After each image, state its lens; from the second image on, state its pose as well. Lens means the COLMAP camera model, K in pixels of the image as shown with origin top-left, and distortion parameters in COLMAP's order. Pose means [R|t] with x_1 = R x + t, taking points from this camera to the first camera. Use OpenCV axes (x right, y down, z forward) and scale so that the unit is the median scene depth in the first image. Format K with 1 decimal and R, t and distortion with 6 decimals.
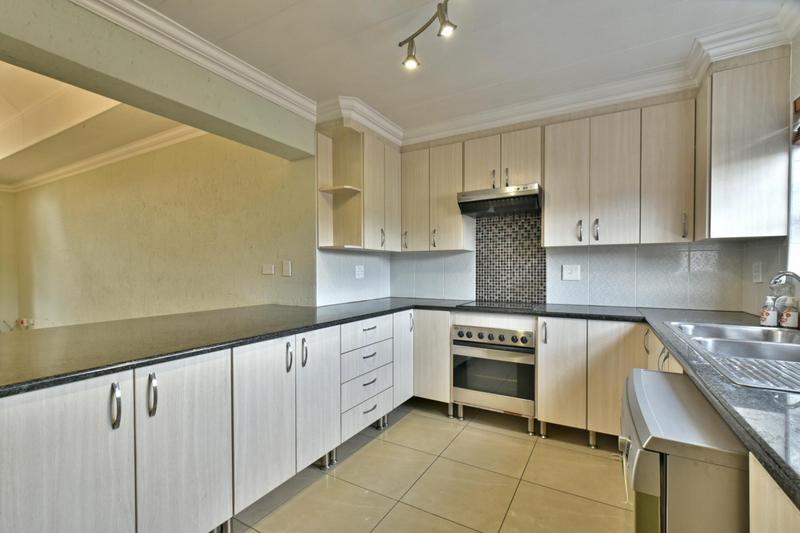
lens RADIAL K [[355.9, 0, 400.0], [0, 355.9, 272.2], [0, 0, 1]] dist [-0.001687, 0.000337]
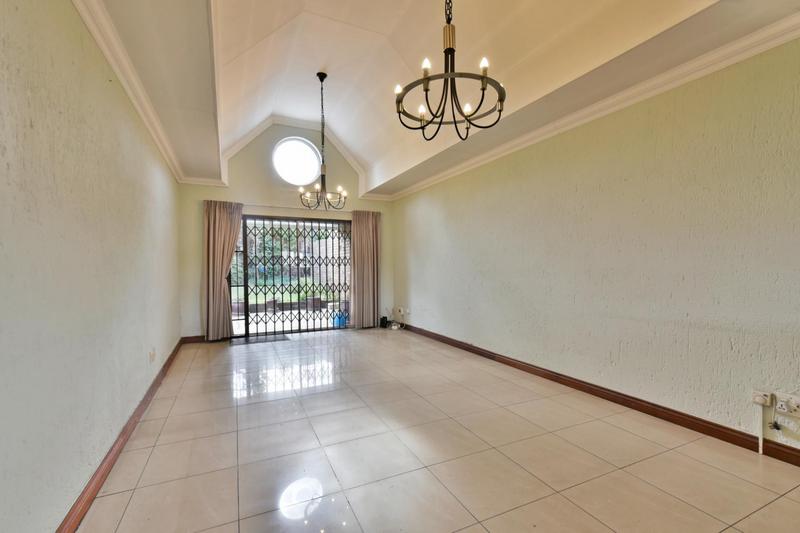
lens RADIAL K [[355.9, 0, 400.0], [0, 355.9, 272.2], [0, 0, 1]] dist [-0.001687, 0.000337]
pose [[0.822670, 0.005598, -0.568492, -0.832501], [0.002360, 0.999909, 0.013261, -0.004138], [0.568515, -0.012251, 0.822582, 0.084787]]
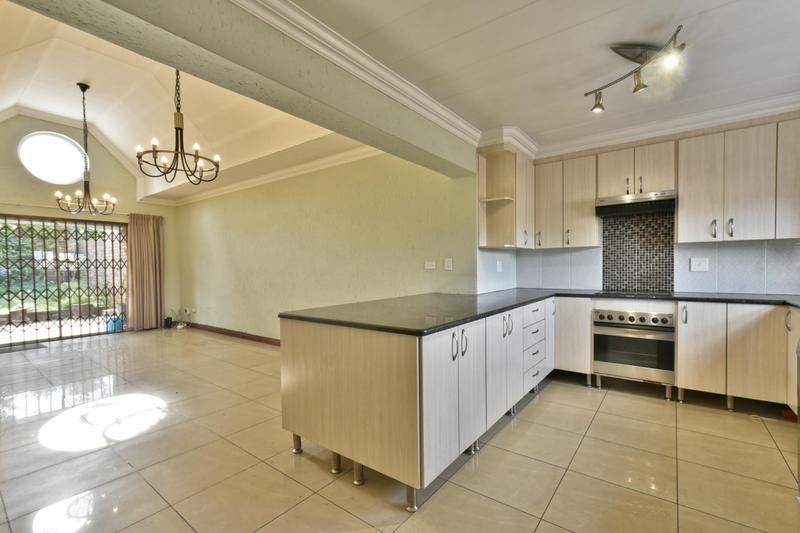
lens RADIAL K [[355.9, 0, 400.0], [0, 355.9, 272.2], [0, 0, 1]] dist [-0.001687, 0.000337]
pose [[0.992133, -0.009951, -0.124790, -0.352076], [0.011490, 0.999866, 0.011624, 0.001248], [0.124658, -0.012967, 0.992115, -0.276566]]
